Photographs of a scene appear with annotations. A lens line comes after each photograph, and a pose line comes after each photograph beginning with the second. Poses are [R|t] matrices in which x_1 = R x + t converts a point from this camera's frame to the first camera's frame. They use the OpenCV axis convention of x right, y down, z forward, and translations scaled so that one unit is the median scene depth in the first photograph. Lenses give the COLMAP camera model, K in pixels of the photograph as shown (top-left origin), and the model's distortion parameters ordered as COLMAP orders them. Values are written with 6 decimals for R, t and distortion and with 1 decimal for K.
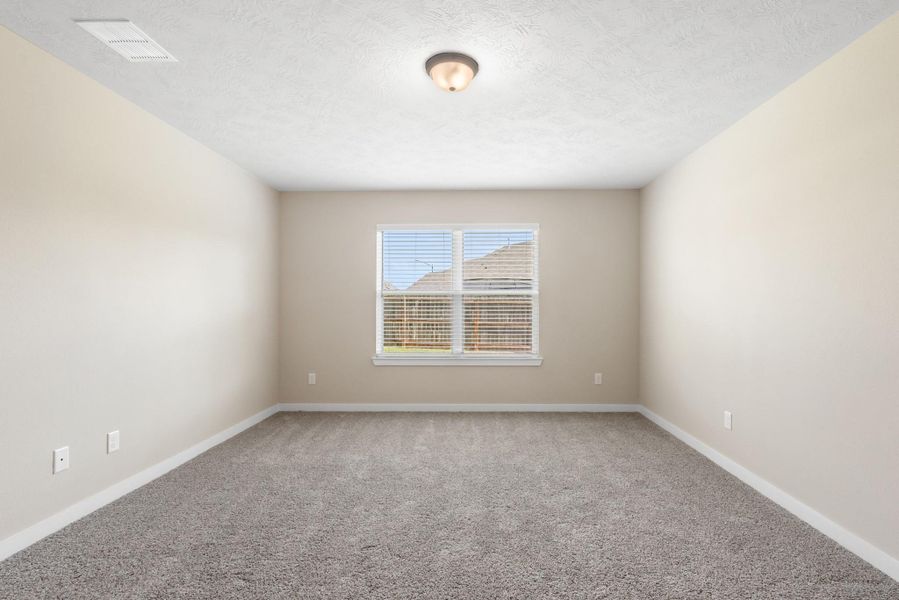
lens RADIAL K [[410.0, 0, 449.6], [0, 410.0, 308.9], [0, 0, 1]] dist [0.004268, 0.000031]
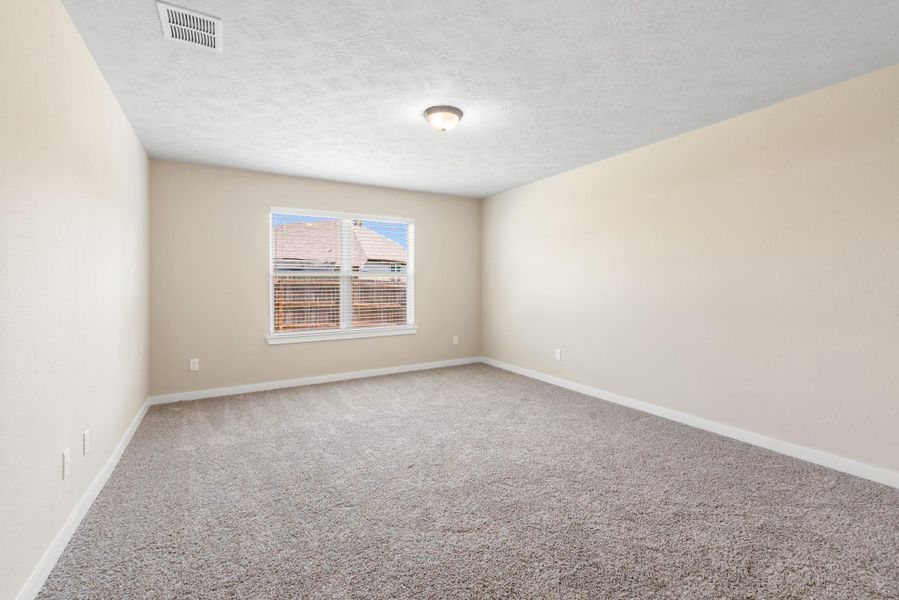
lens RADIAL K [[380.3, 0, 451.3], [0, 380.3, 289.0], [0, 0, 1]] dist [0.004037, -0.000381]
pose [[0.859881, -0.010593, 0.510384, -0.276770], [0.010405, 0.999941, 0.003223, 0.000152], [-0.510388, 0.002539, 0.859941, -0.051772]]
